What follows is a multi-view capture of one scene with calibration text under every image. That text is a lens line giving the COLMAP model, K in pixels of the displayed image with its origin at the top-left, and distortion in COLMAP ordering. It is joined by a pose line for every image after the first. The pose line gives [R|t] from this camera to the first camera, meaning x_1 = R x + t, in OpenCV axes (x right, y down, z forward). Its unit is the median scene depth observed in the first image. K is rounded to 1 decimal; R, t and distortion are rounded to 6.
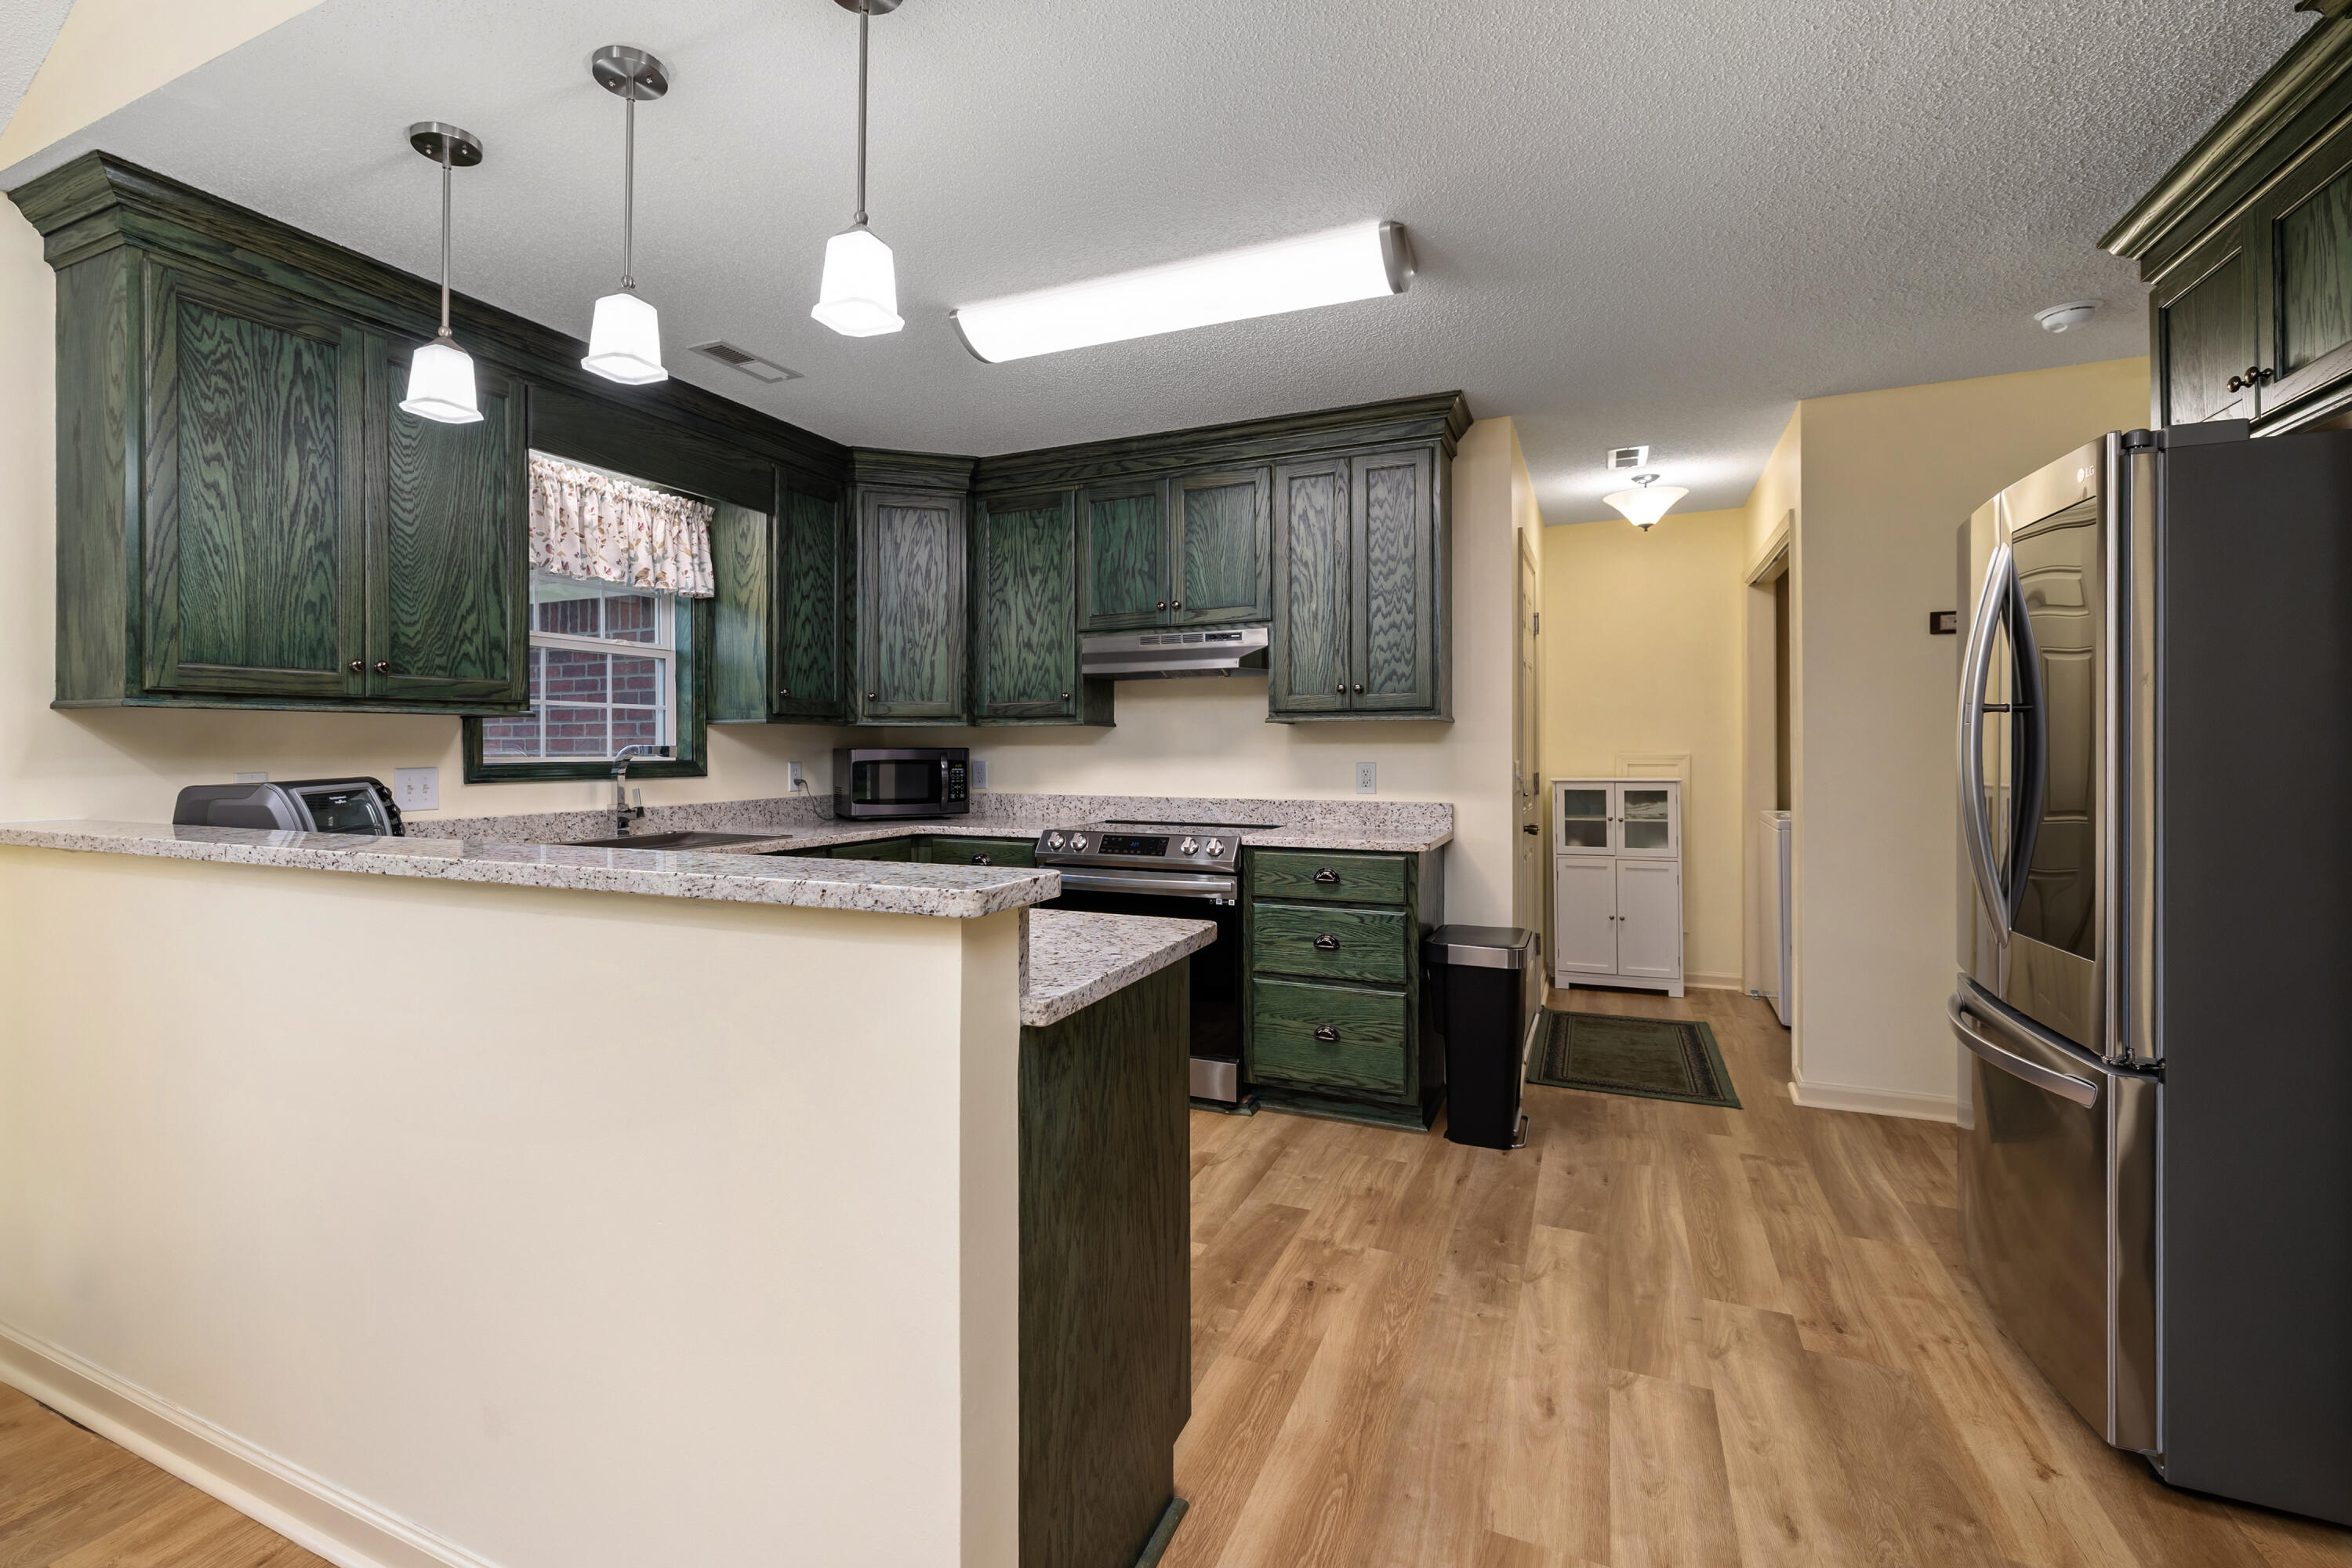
lens RADIAL K [[1080.4, 0, 1104.7], [0, 1080.4, 744.0], [0, 0, 1]] dist [-0.002361, 0.001726]
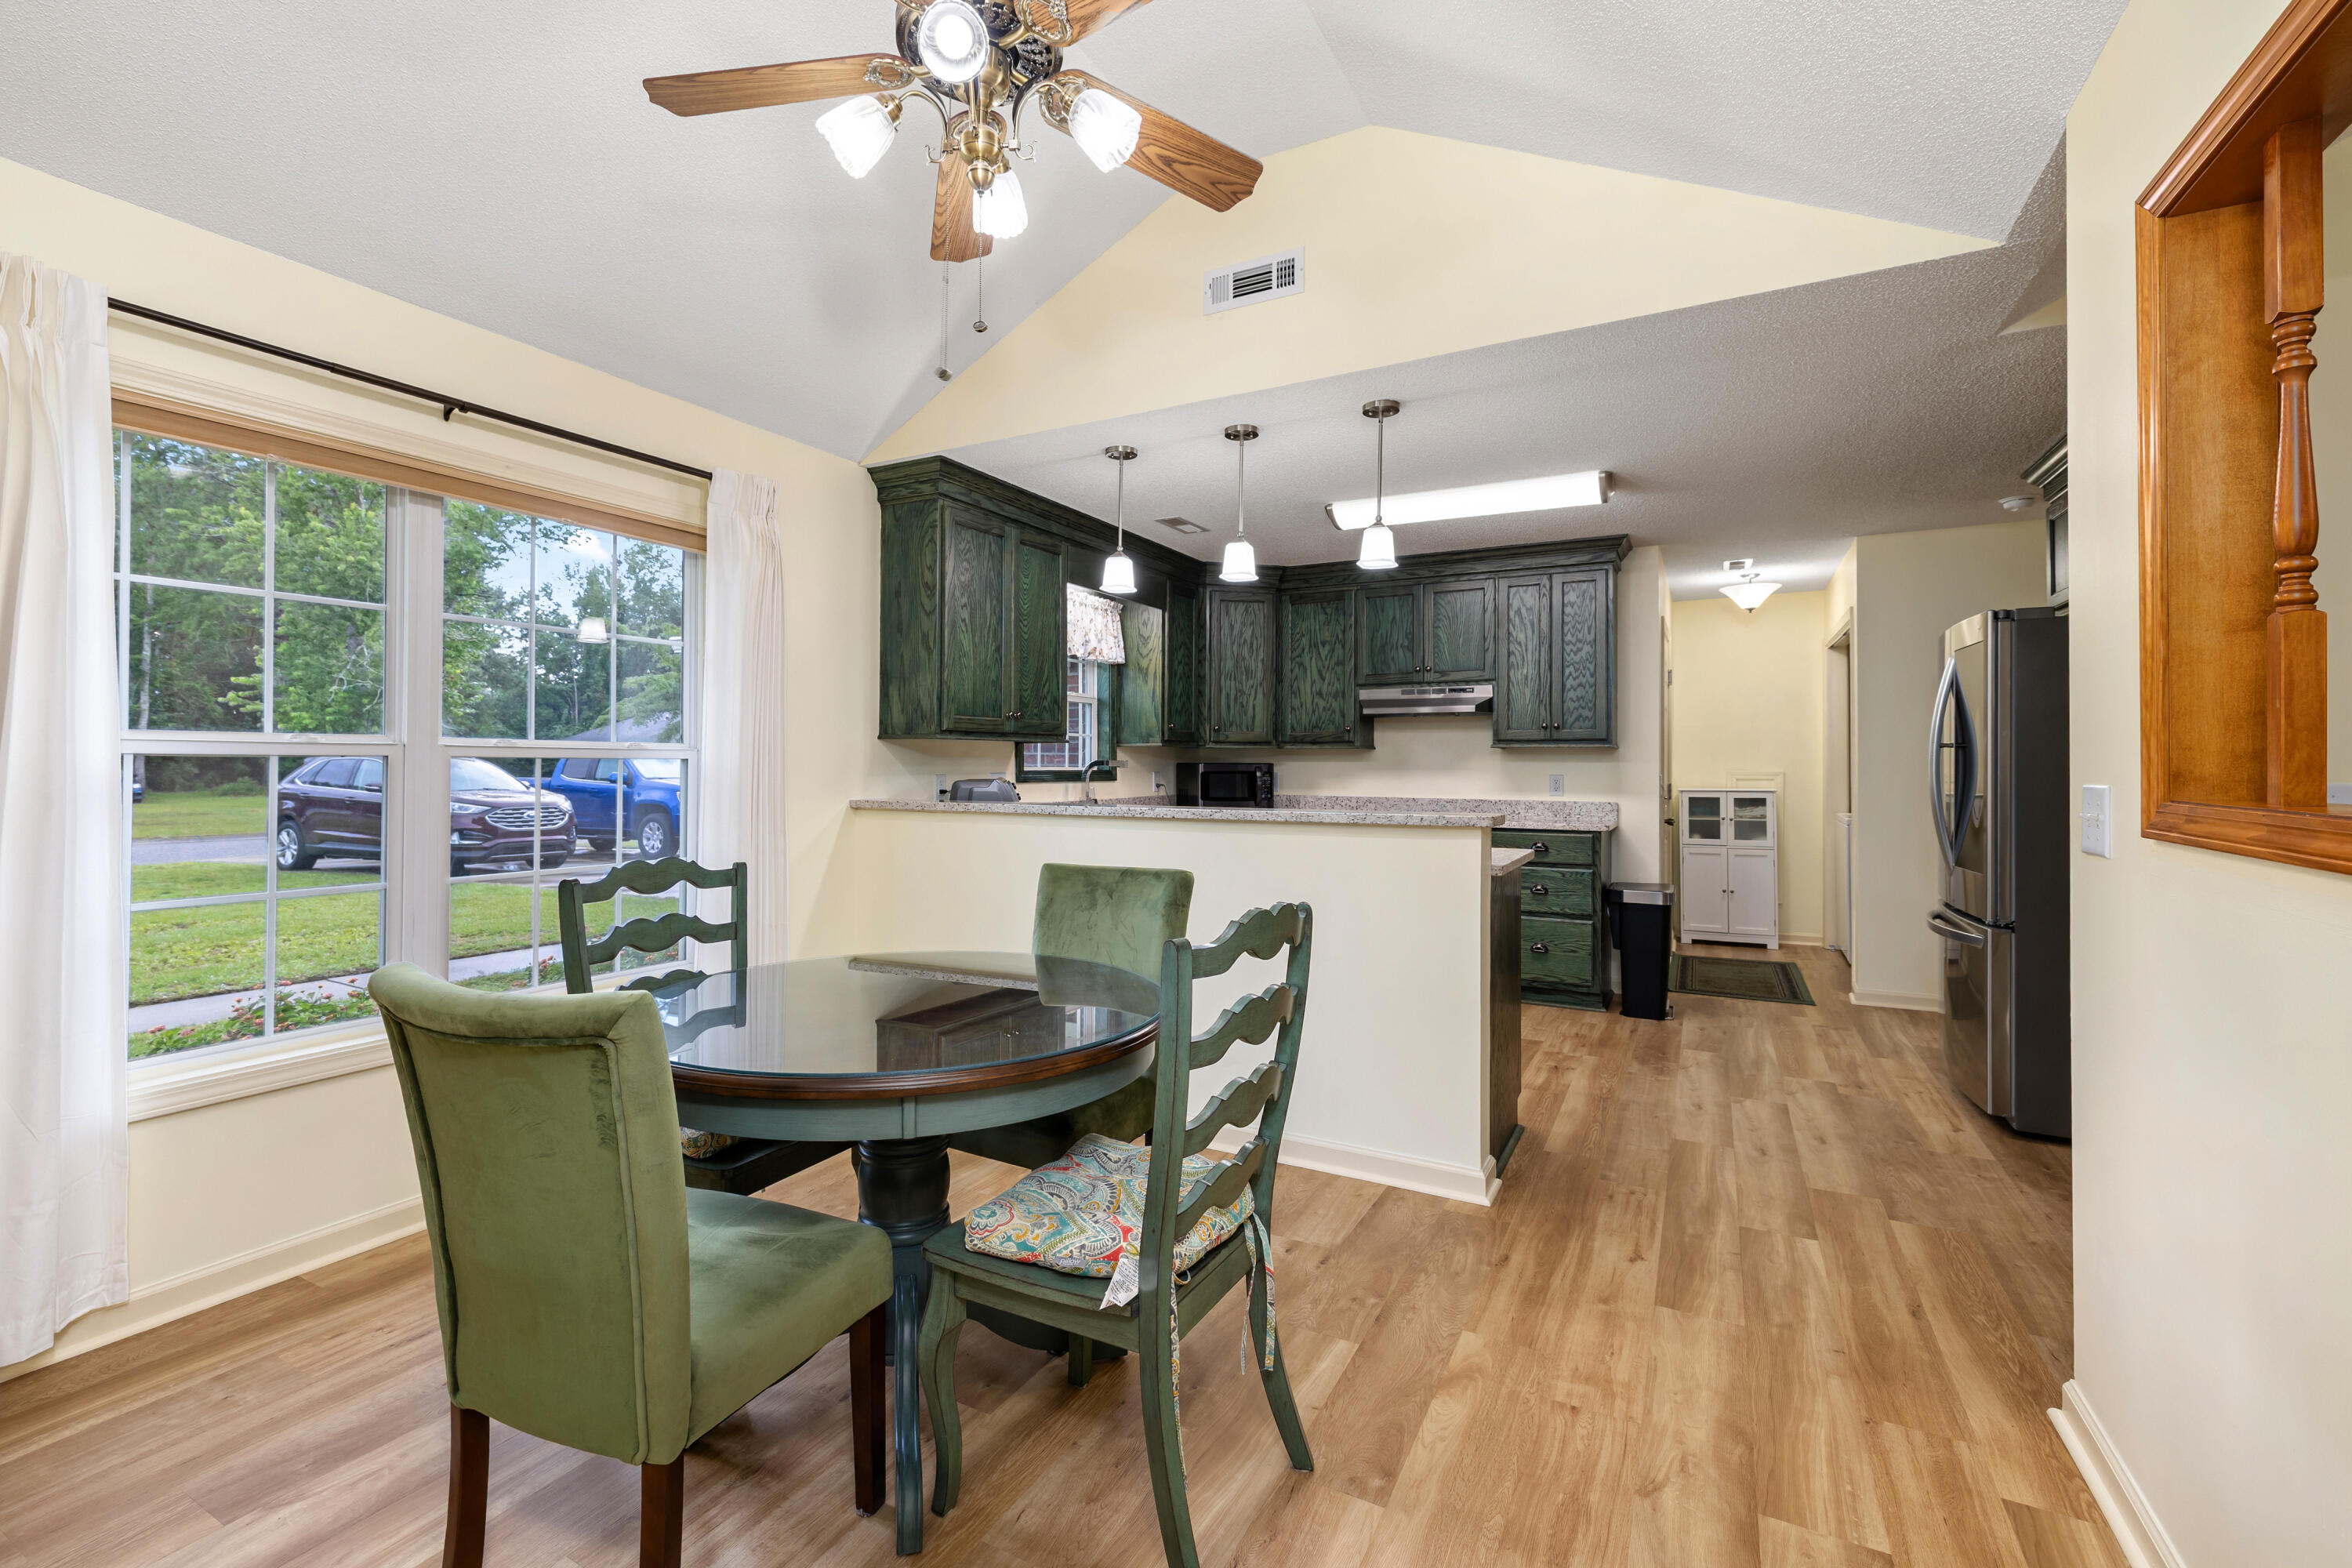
lens RADIAL K [[1003.1, 0, 1179.0], [0, 1003.1, 752.0], [0, 0, 1]] dist [0.000376, 0.000985]
pose [[0.998633, 0.006095, -0.051909, -0.229087], [-0.006516, 0.999947, -0.007935, 0.000018], [0.051858, 0.008262, 0.998620, -0.452399]]
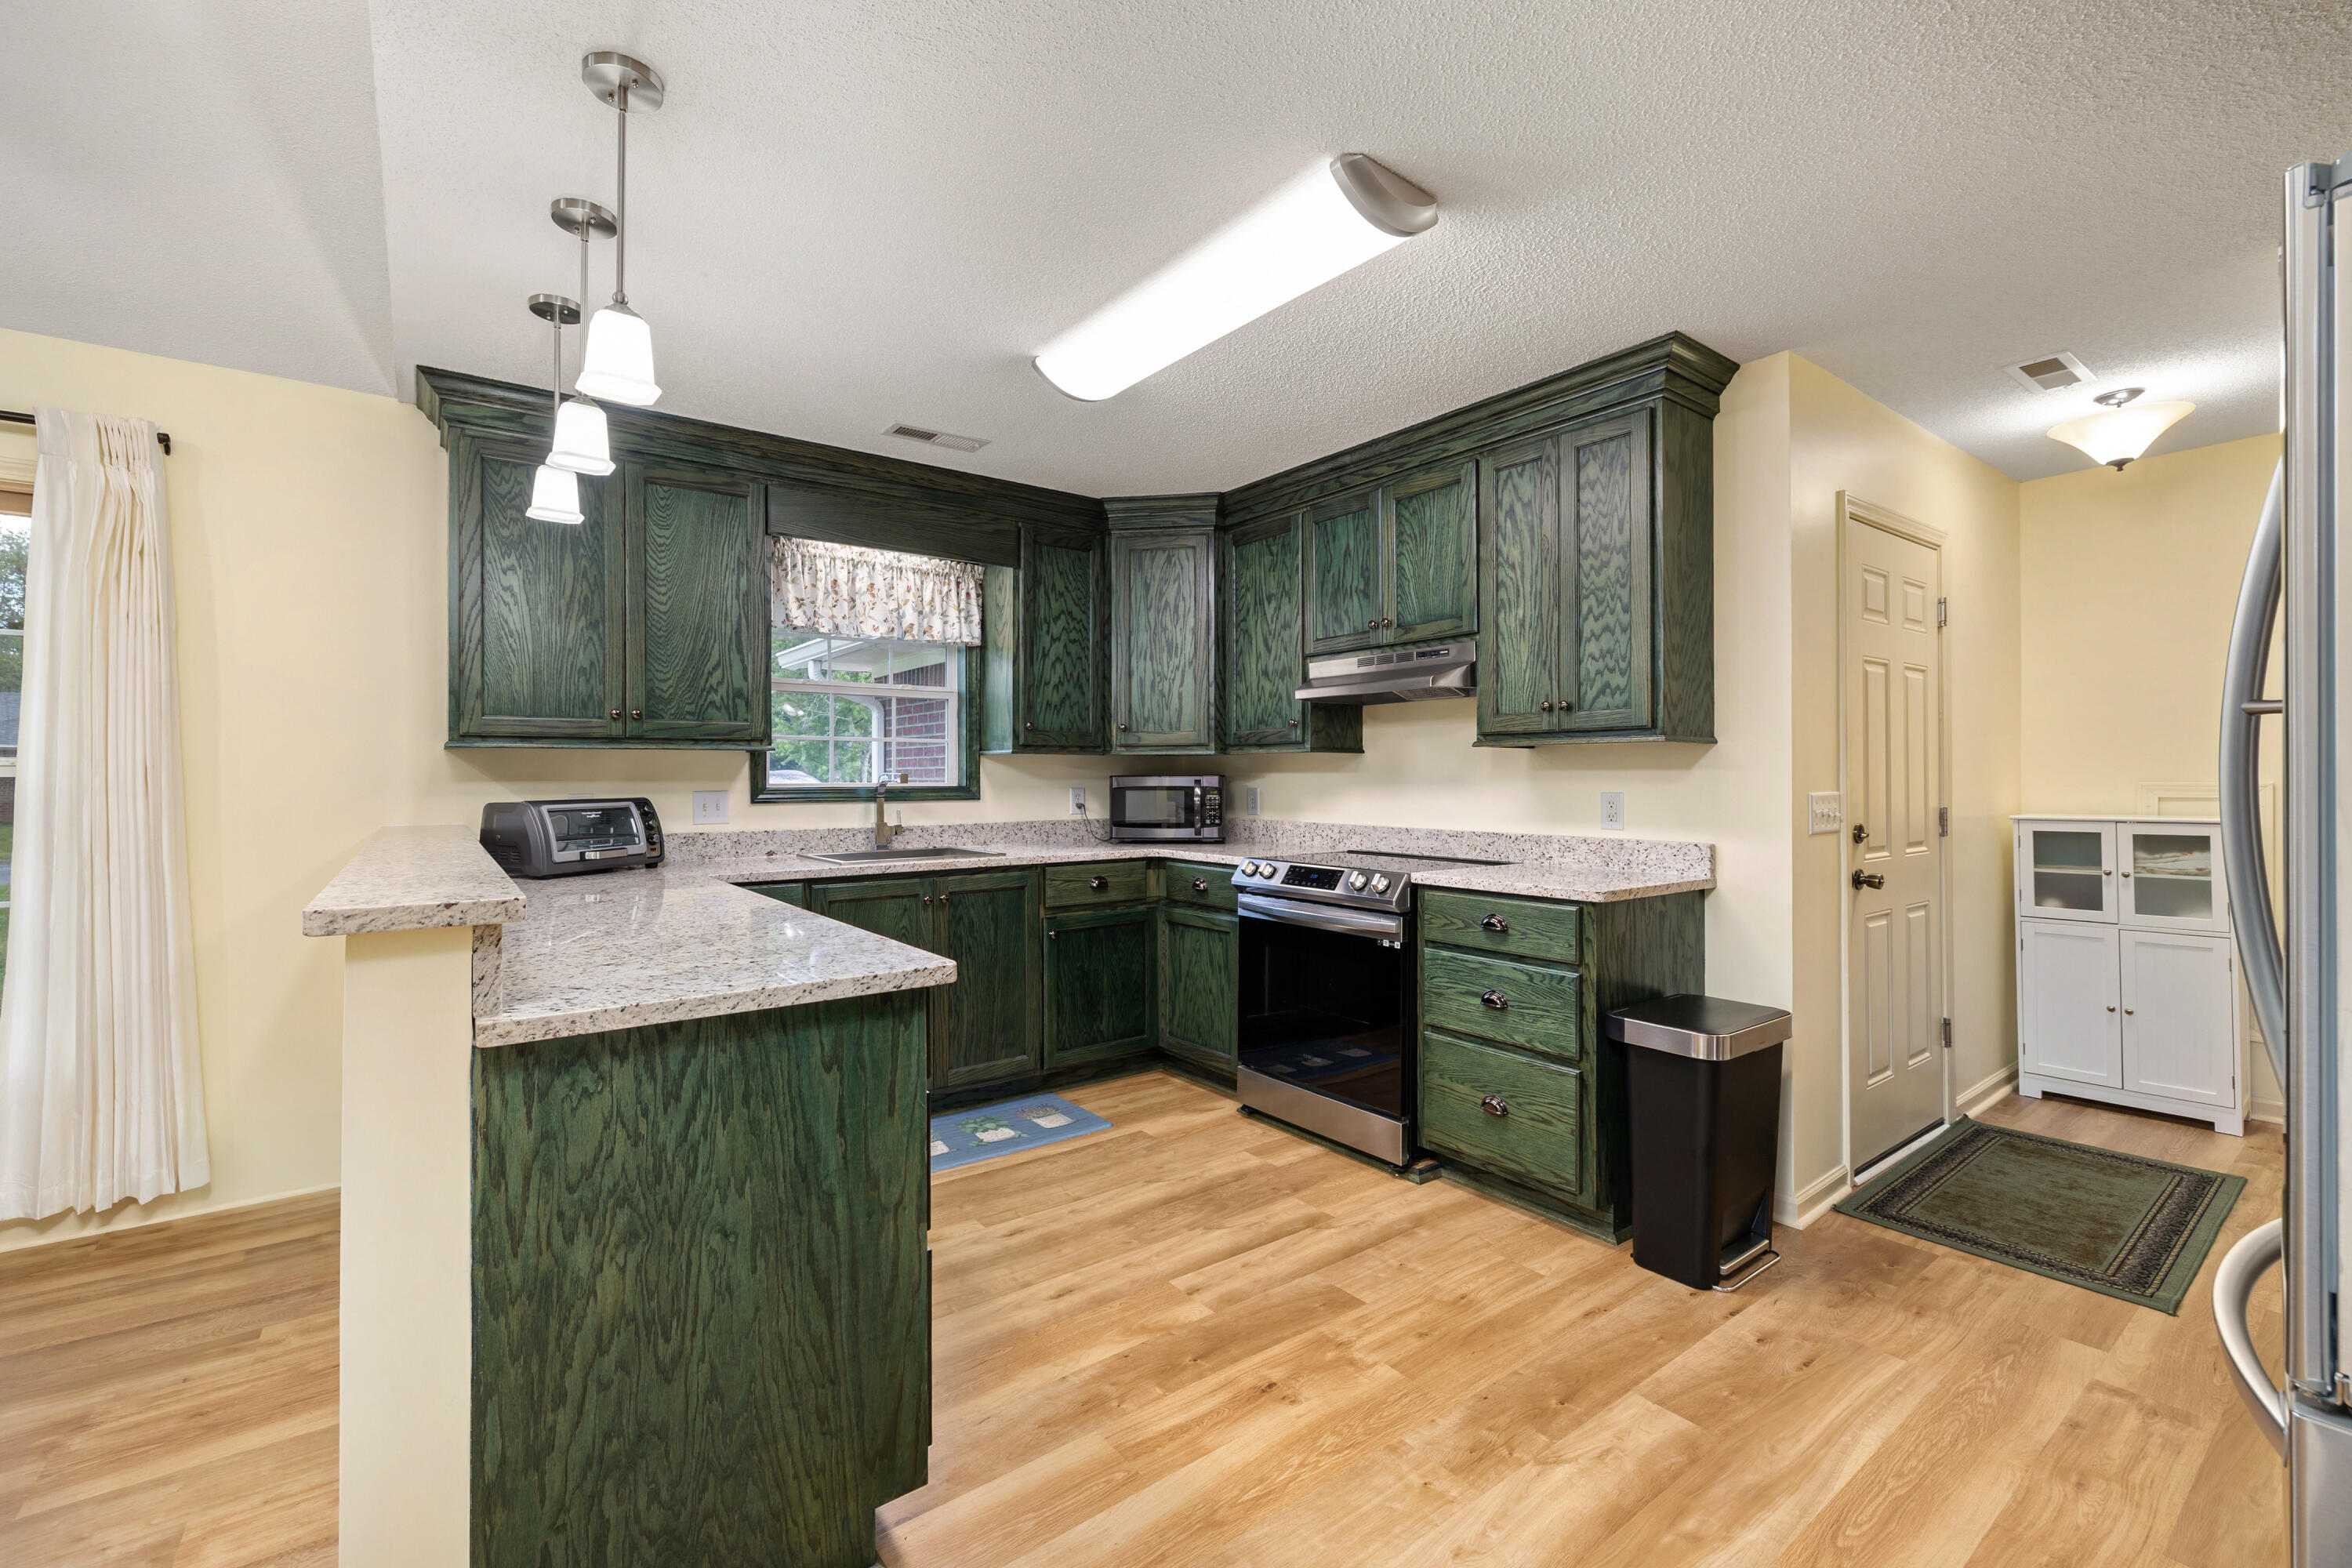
lens RADIAL K [[1003.1, 0, 1149.6], [0, 1003.1, 765.3], [0, 0, 1]] dist [0.000376, 0.000985]
pose [[0.883594, -0.004979, -0.468228, 0.323760], [0.002352, 0.999978, -0.006195, -0.000181], [0.468249, 0.004373, 0.883586, 0.152368]]
